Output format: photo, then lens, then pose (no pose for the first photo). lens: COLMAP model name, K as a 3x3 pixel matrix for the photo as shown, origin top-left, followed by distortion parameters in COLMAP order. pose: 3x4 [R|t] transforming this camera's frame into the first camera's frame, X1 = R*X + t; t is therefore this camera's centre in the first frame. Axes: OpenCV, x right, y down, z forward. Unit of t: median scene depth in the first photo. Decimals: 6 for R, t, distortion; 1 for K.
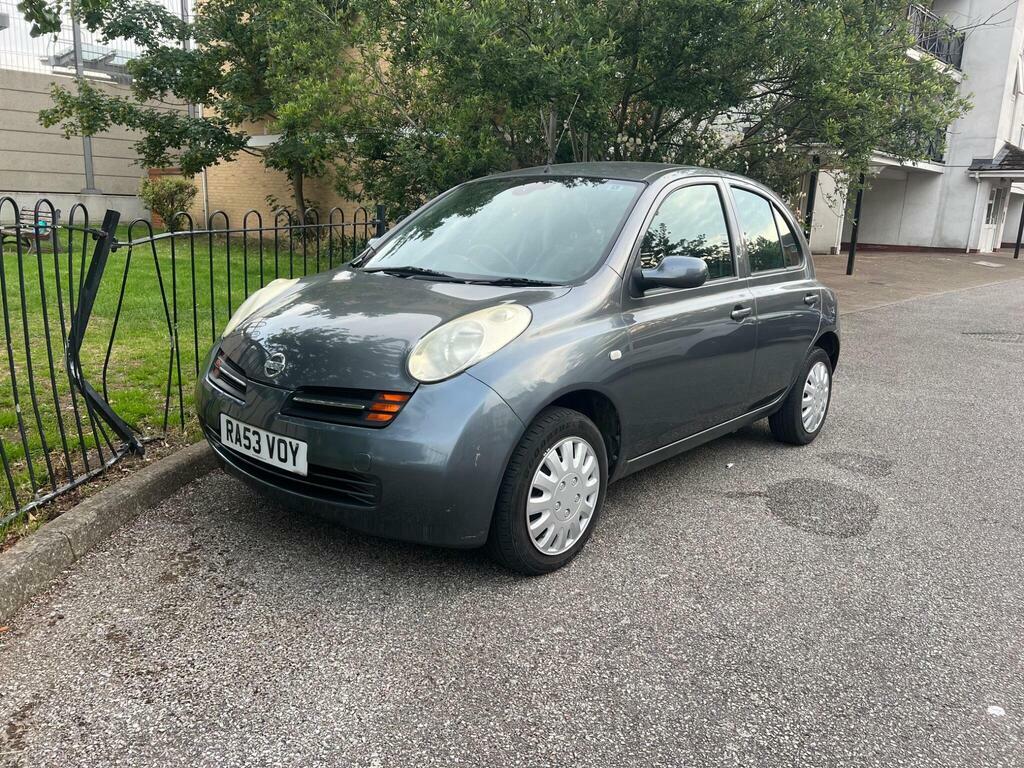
lens RADIAL K [[774.9, 0, 512.0], [0, 774.9, 384.0], [0, 0, 1]] dist [0.051870, -0.053629]
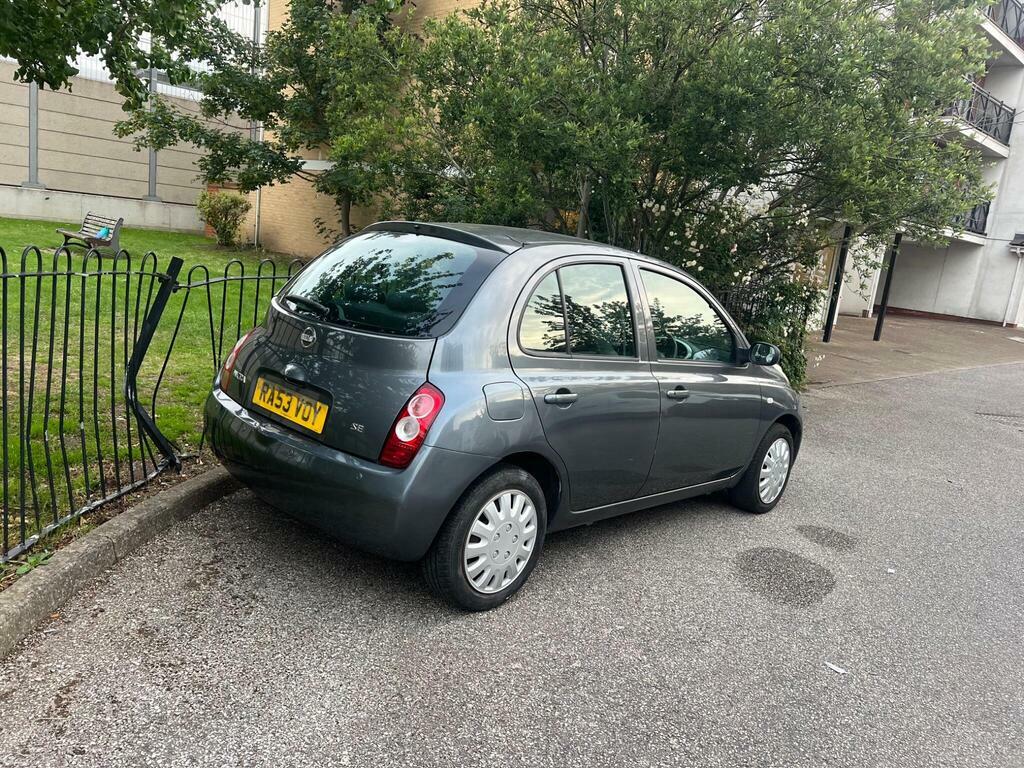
lens RADIAL K [[782.2, 0, 507.6], [0, 782.2, 375.1], [0, 0, 1]] dist [0.048285, -0.048338]
pose [[0.994905, 0.089458, -0.046493, 0.041896], [-0.091355, 0.994998, -0.040422, -0.044622], [0.042645, 0.044464, 0.998100, -0.127383]]
